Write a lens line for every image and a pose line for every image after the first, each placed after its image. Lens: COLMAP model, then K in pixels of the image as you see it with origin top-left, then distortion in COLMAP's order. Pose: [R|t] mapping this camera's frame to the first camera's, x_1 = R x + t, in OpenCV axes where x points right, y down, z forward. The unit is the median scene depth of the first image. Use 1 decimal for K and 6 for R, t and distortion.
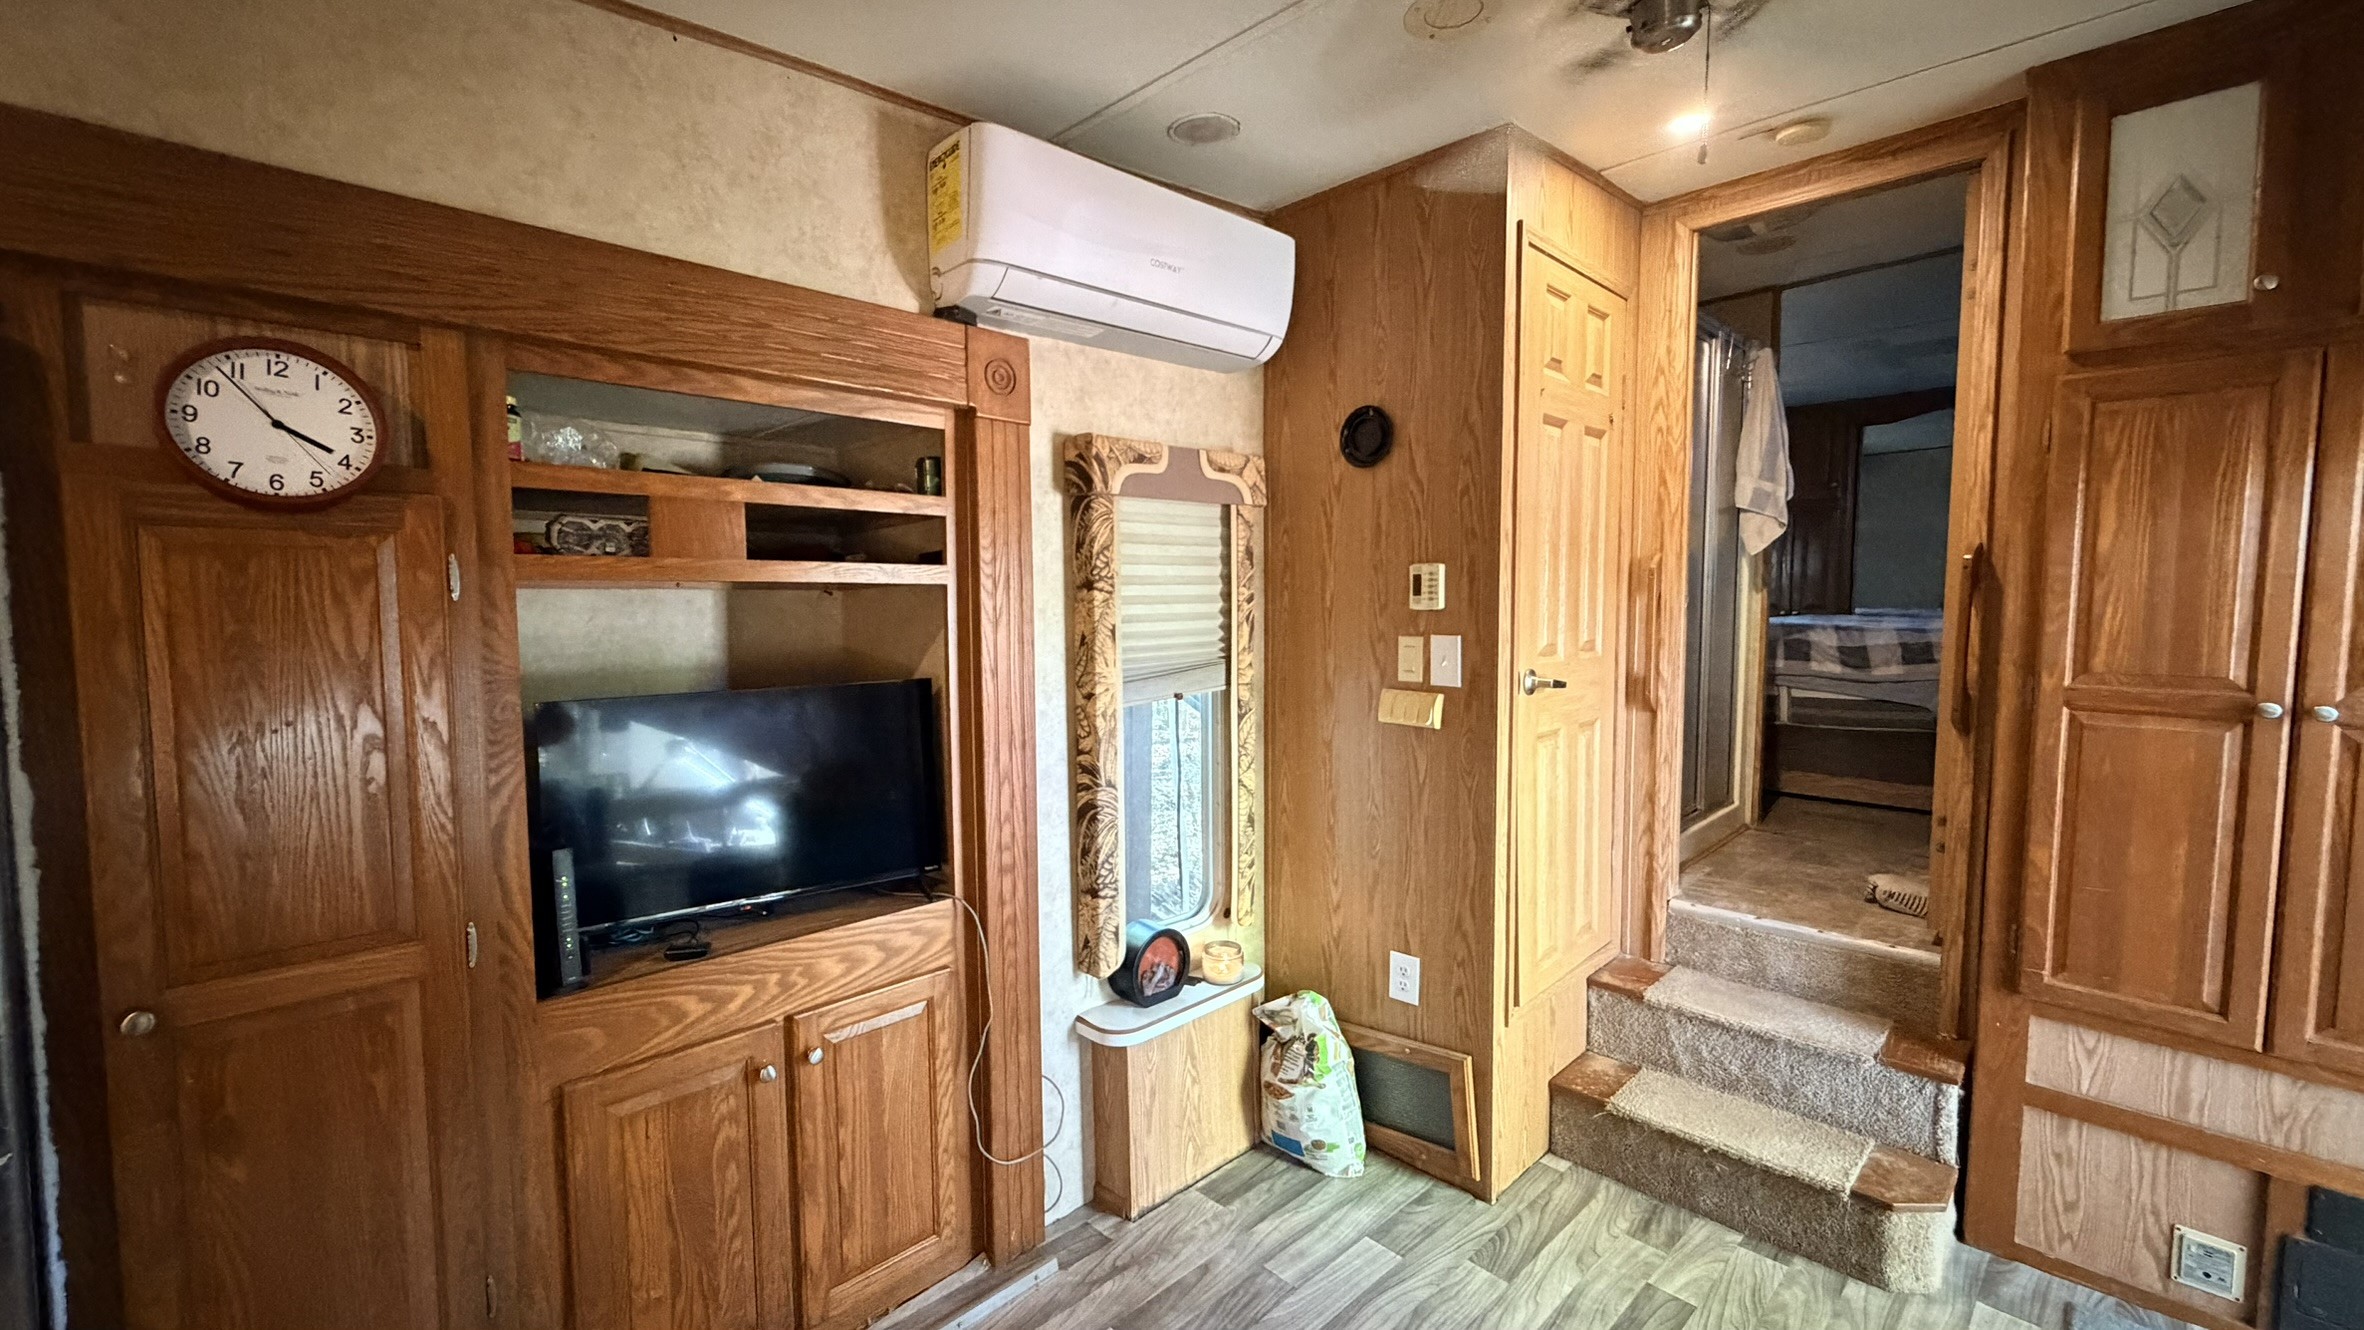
lens RADIAL K [[944.9, 0, 1176.3], [0, 944.9, 663.8], [0, 0, 1]] dist [0.000313, 0.000263]
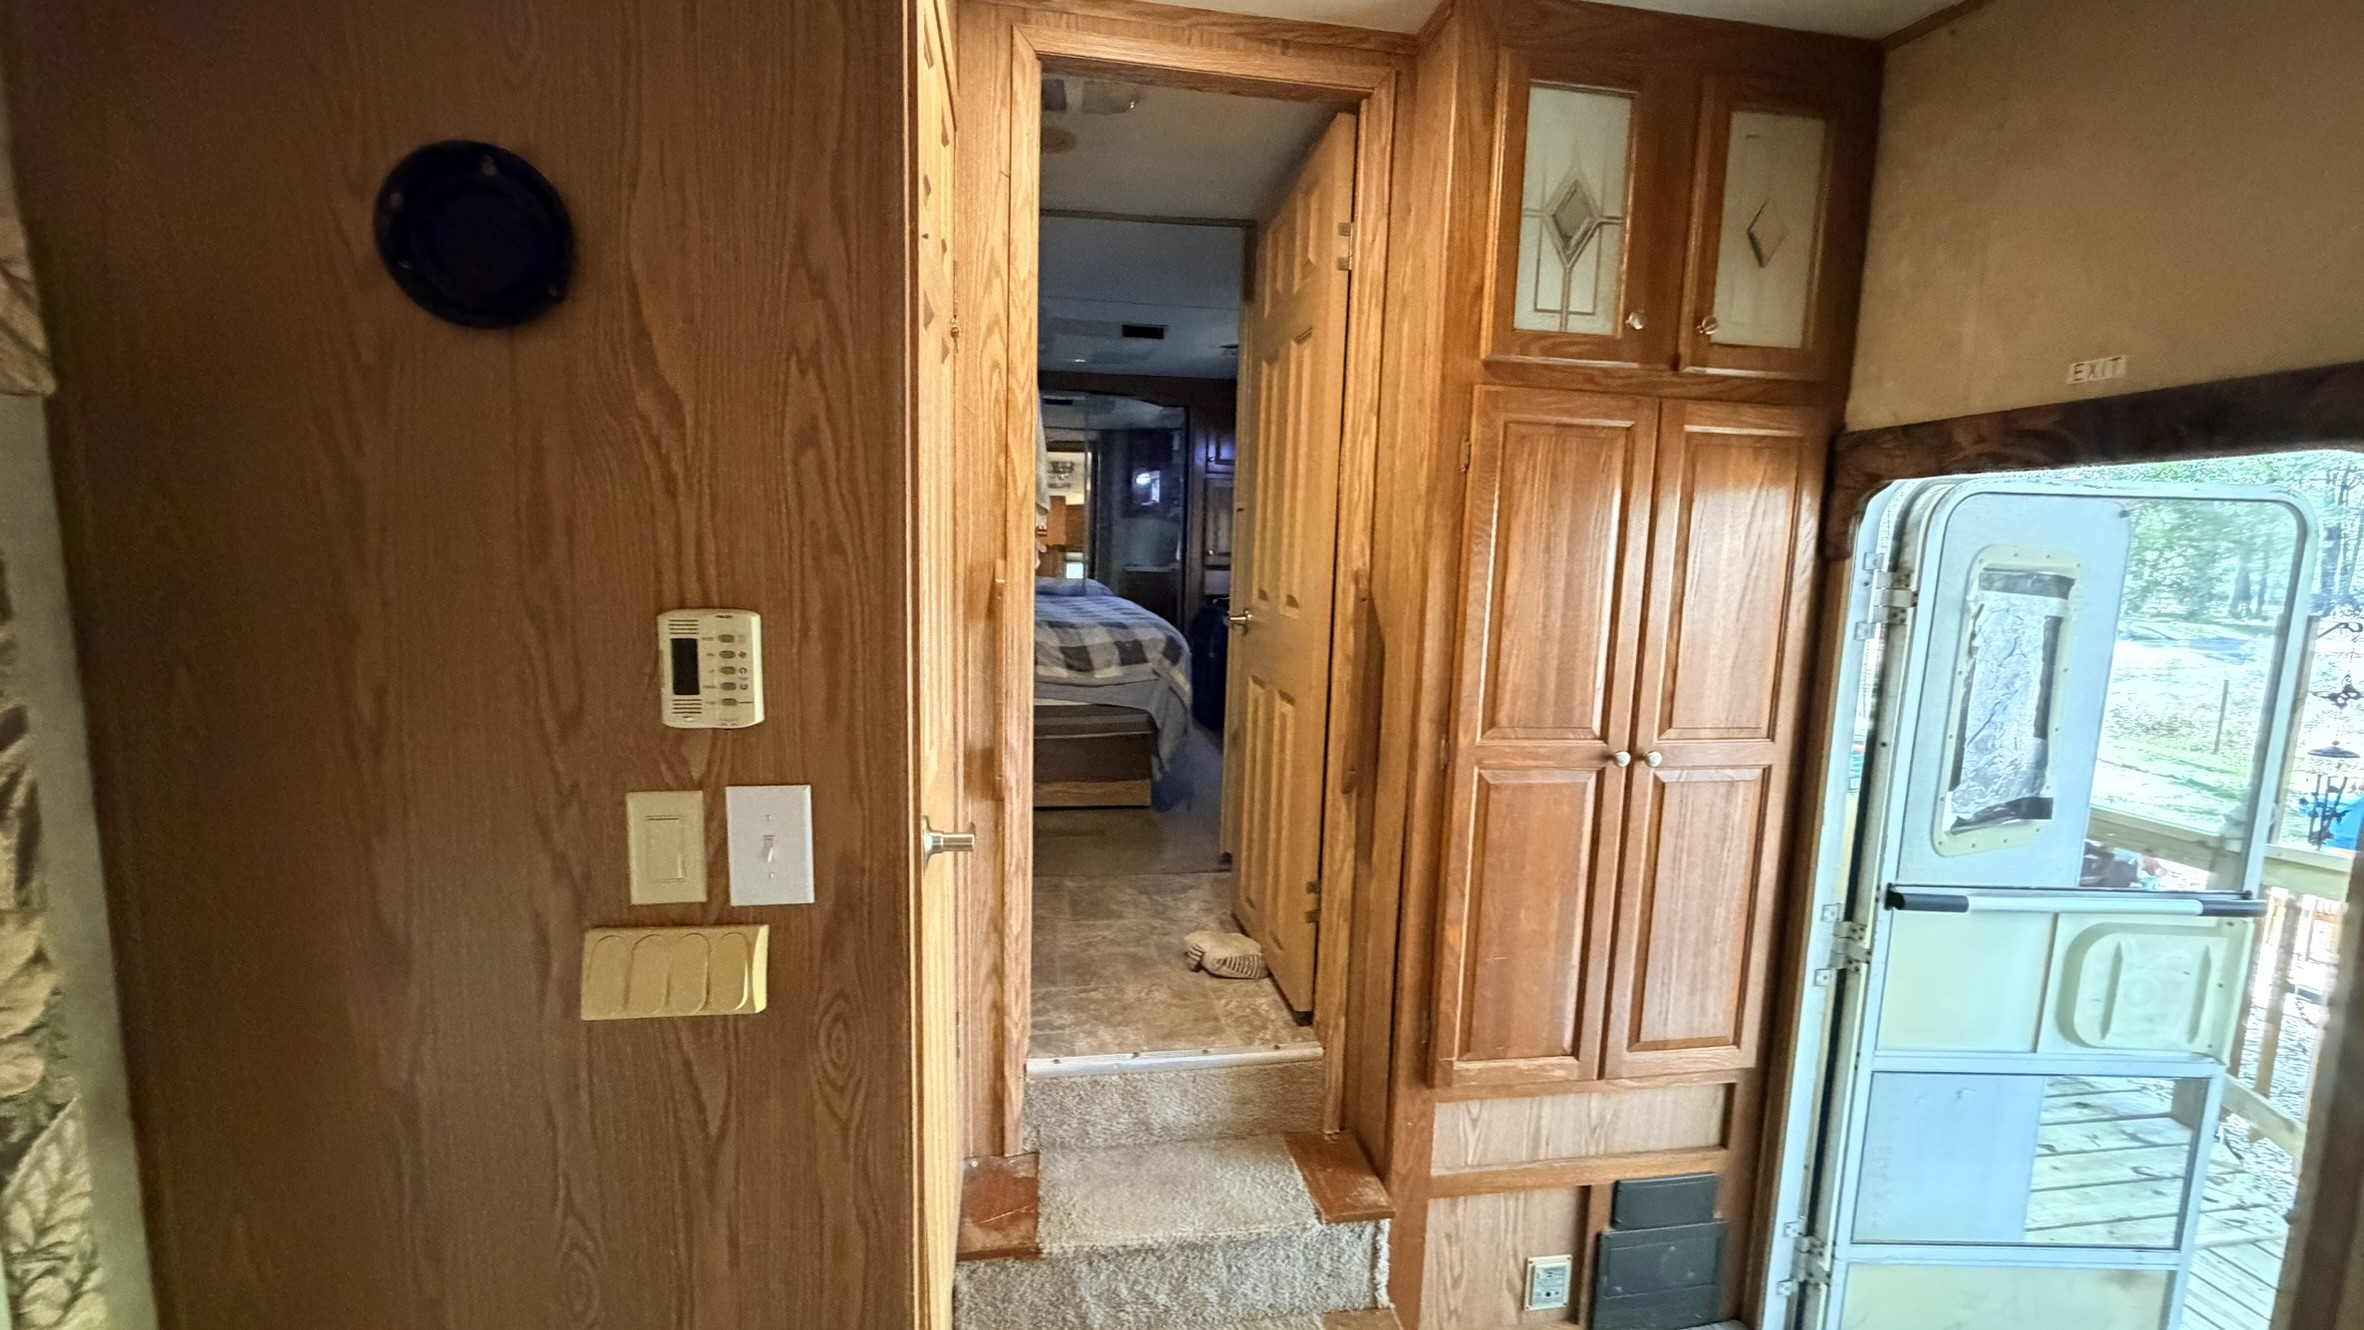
lens RADIAL K [[944.9, 0, 1176.3], [0, 944.9, 663.8], [0, 0, 1]] dist [0.000313, 0.000263]
pose [[0.579594, -0.080106, 0.810958, 0.057853], [0.028472, 0.996540, 0.078088, -0.107708], [-0.814407, -0.022169, 0.579870, 0.606877]]
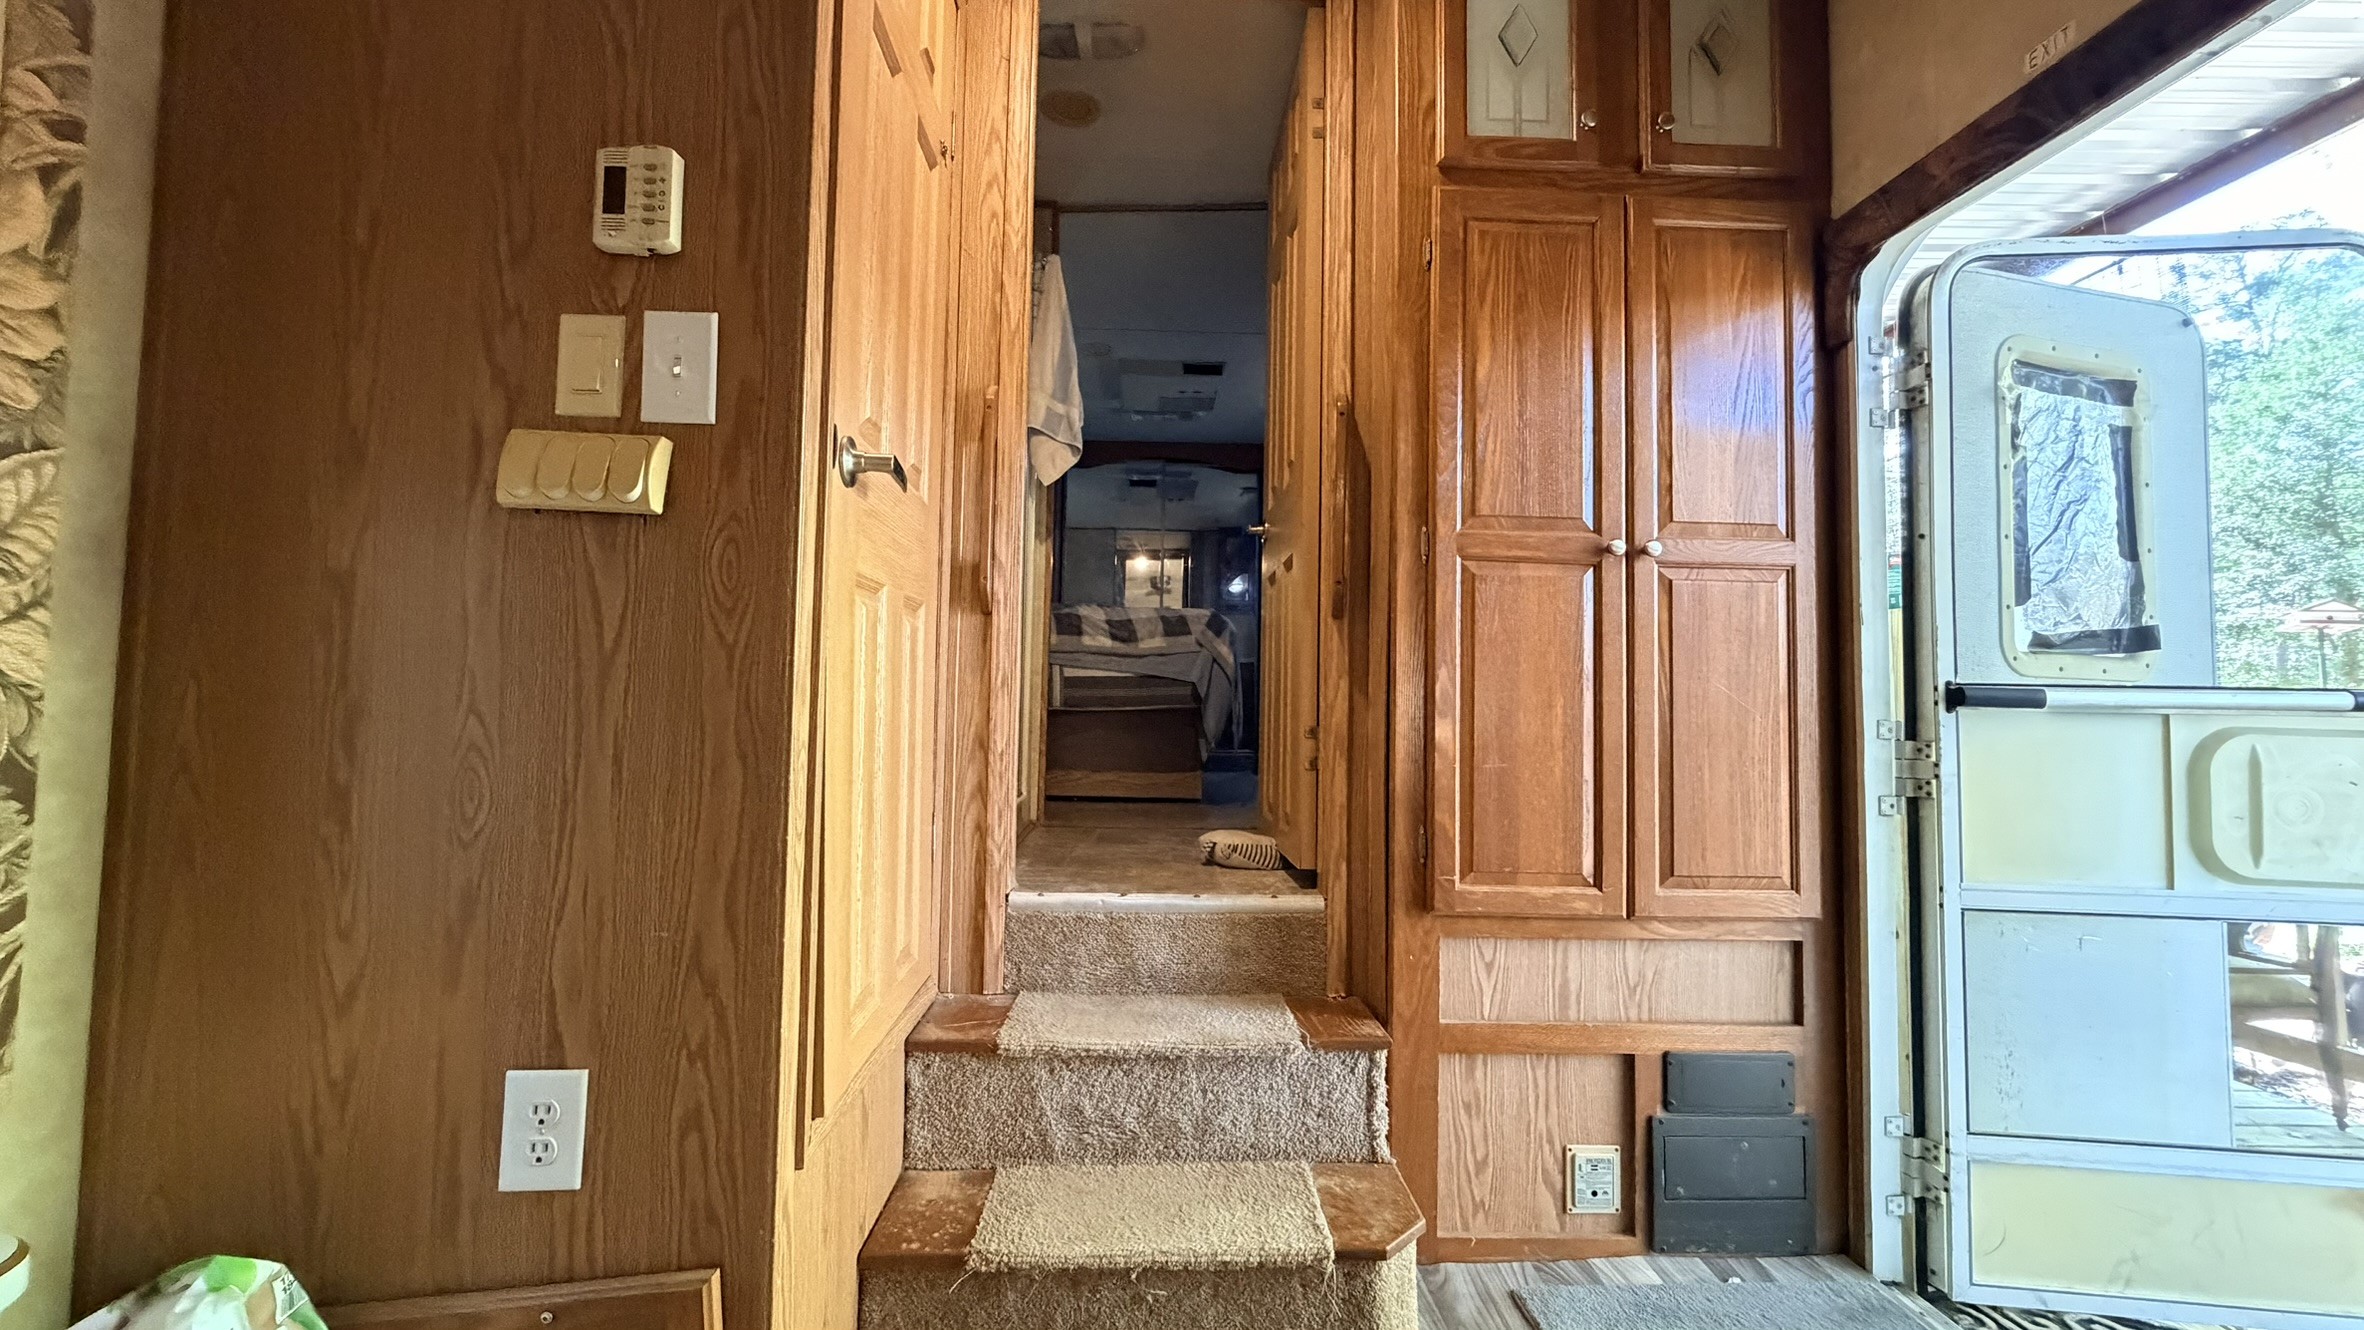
lens RADIAL K [[944.9, 0, 1176.3], [0, 944.9, 663.8], [0, 0, 1]] dist [0.000313, 0.000263]
pose [[0.678416, 0.056660, 0.732489, 0.120246], [0.032096, 0.993784, -0.106598, 0.191318], [-0.733976, 0.095828, 0.672381, 0.524037]]
